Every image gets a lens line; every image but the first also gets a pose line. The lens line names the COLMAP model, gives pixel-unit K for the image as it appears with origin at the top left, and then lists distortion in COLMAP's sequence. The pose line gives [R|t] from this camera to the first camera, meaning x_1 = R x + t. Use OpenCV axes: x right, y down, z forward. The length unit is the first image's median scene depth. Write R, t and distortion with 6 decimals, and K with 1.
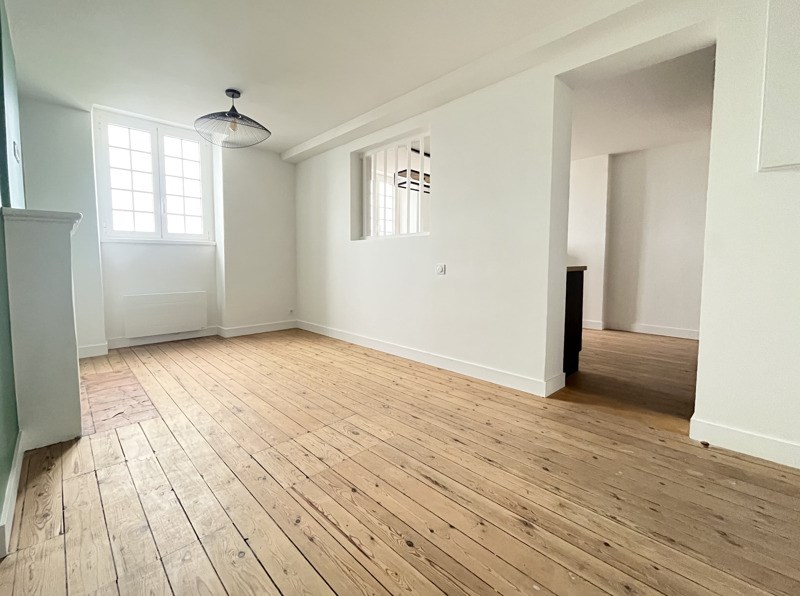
lens RADIAL K [[342.0, 0, 380.4], [0, 342.0, 285.2], [0, 0, 1]] dist [0.000791, 0.000039]
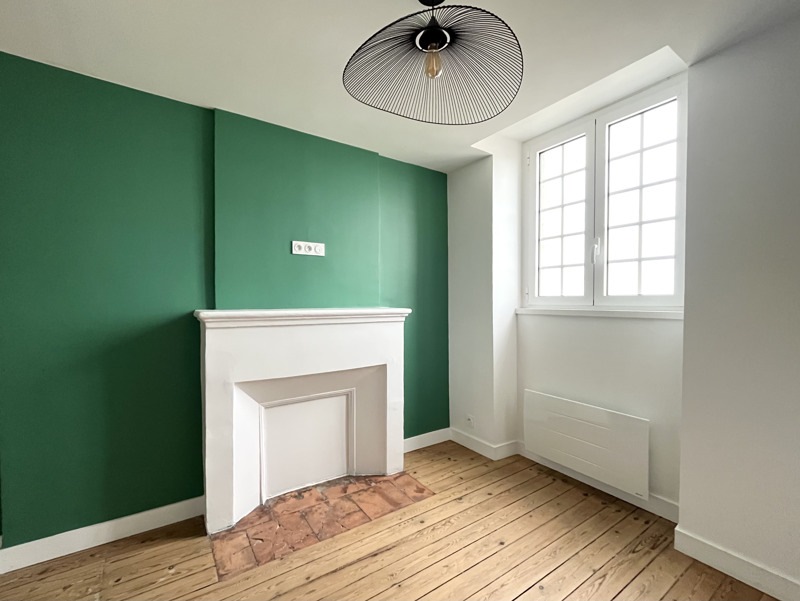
lens RADIAL K [[349.4, 0, 395.6], [0, 349.4, 308.2], [0, 0, 1]] dist [0.000278, 0.000030]
pose [[-0.174508, 0.024849, -0.984342, 0.009983], [-0.065295, 0.997189, 0.036749, -0.181535], [0.982488, 0.070686, -0.172395, 1.047586]]
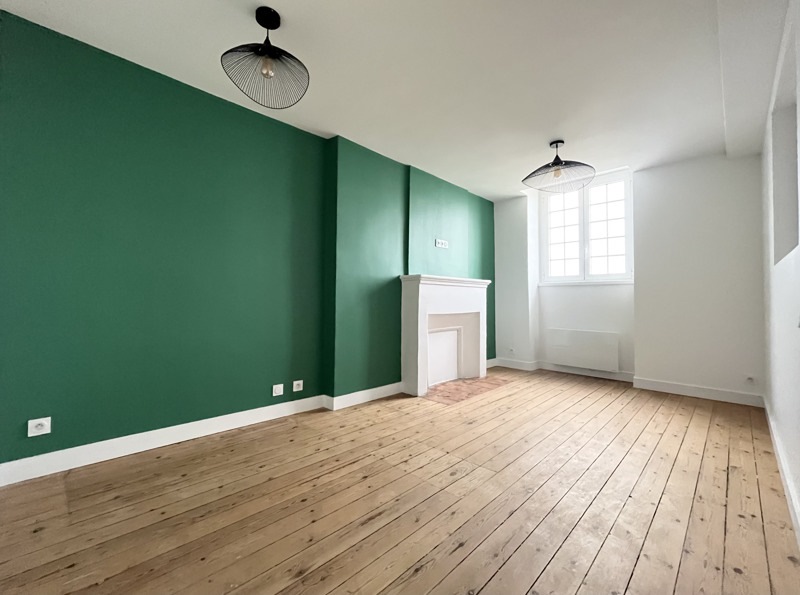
lens RADIAL K [[344.3, 0, 401.7], [0, 344.3, 292.0], [0, 0, 1]] dist [-0.001427, -0.000260]
pose [[0.040309, -0.023752, -0.998905, 0.606307], [-0.073290, 0.996954, -0.026663, -0.035494], [0.996496, 0.074285, 0.038445, 0.505837]]
